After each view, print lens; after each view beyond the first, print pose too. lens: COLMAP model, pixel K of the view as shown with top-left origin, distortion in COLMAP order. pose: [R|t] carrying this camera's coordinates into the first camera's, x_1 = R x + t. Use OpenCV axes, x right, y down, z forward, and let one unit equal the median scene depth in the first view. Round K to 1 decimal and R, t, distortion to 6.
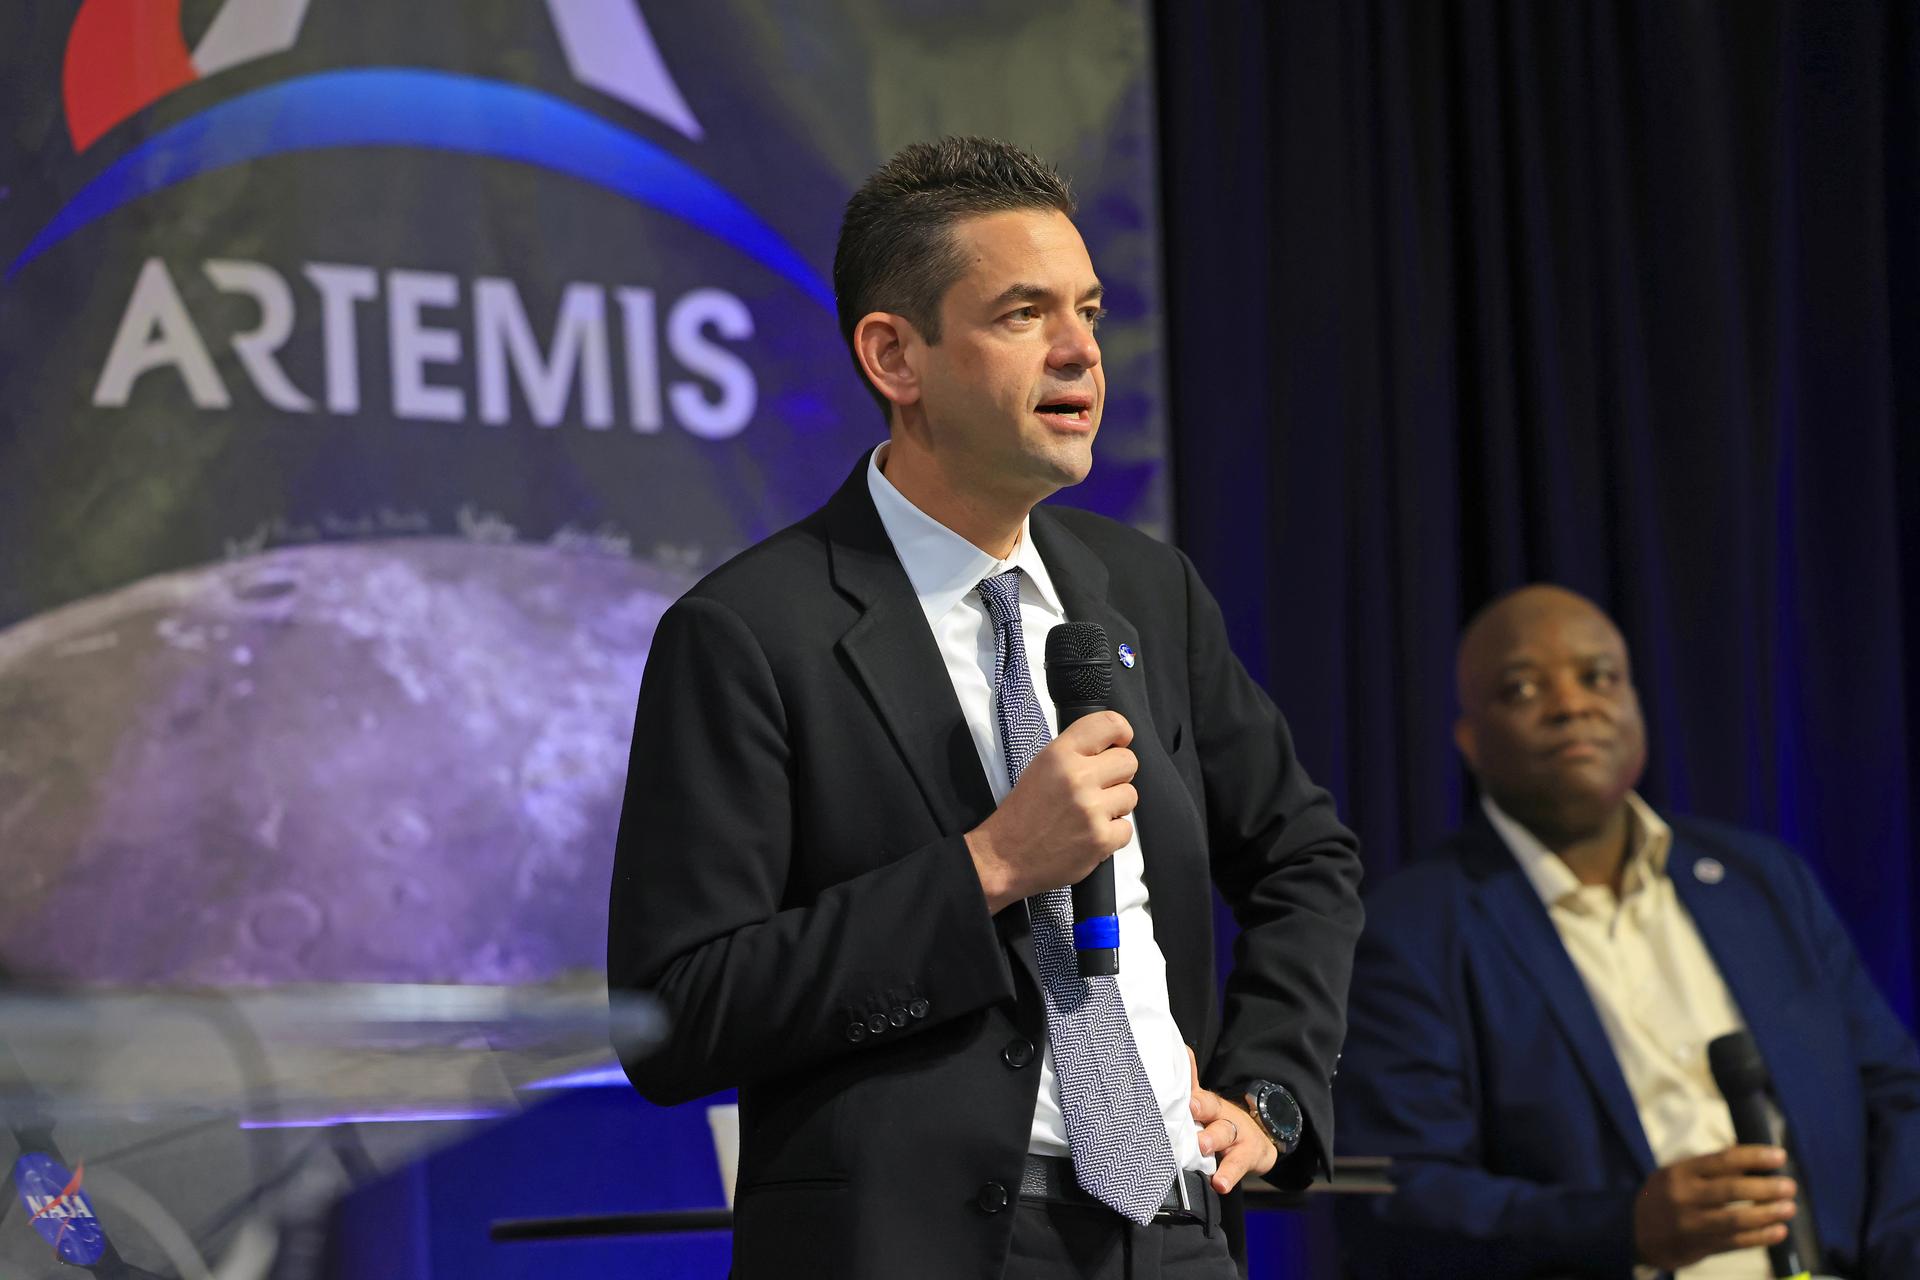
lens RADIAL K [[6322.2, 0, 960.0], [0, 6322.2, 640.0], [0, 0, 1]] dist [0.332520, 0.275402]
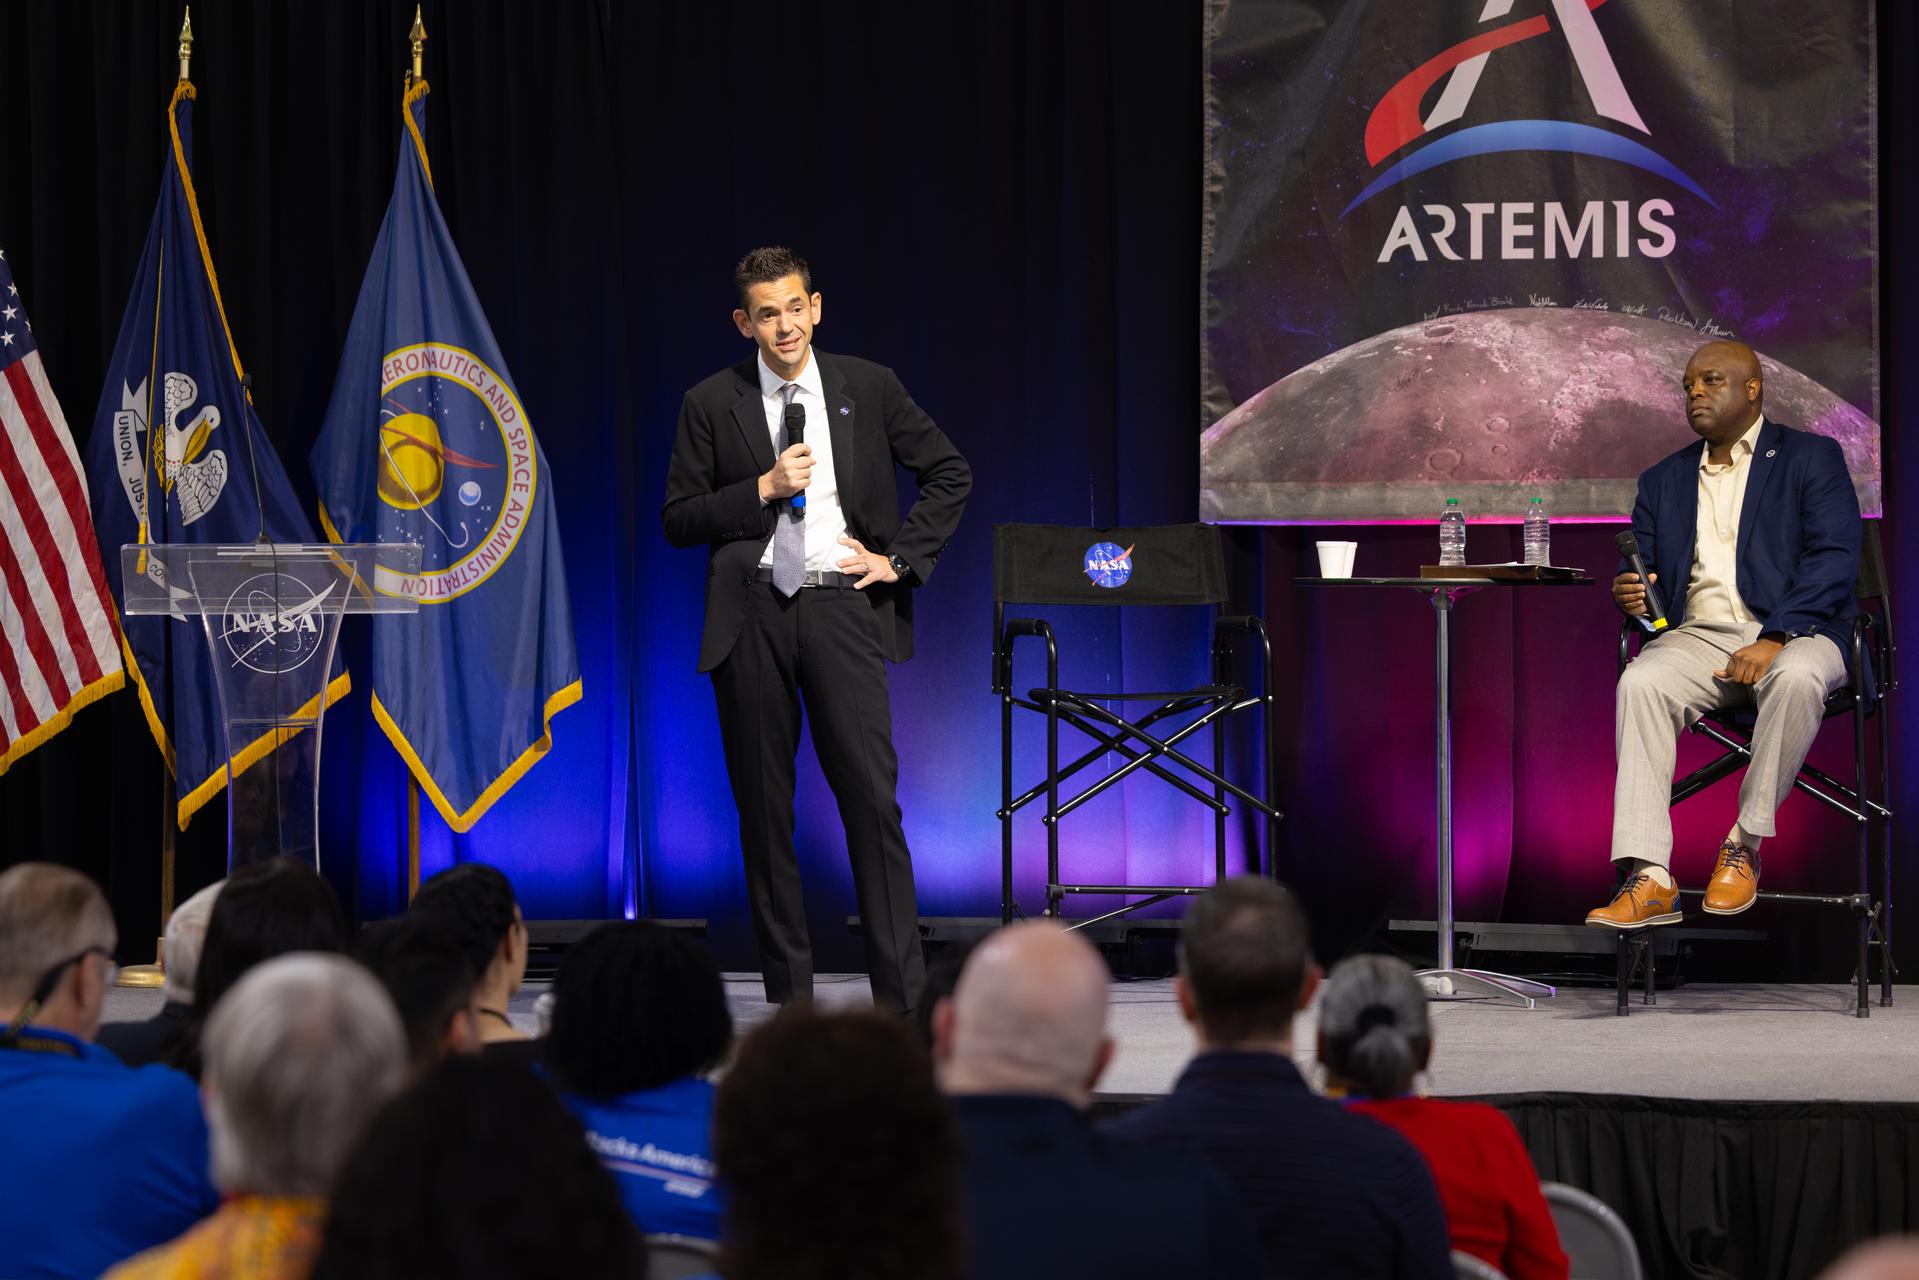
lens RADIAL K [[5780.8, 0, 959.5], [0, 5780.8, 640.0], [0, 0, 1]] dist [-0.055148, -1.042090]
pose [[0.627288, 0.041587, -0.777676, 1.581965], [0.047931, 0.994619, 0.091850, -0.107009], [0.777311, -0.094891, 0.621919, -0.620890]]
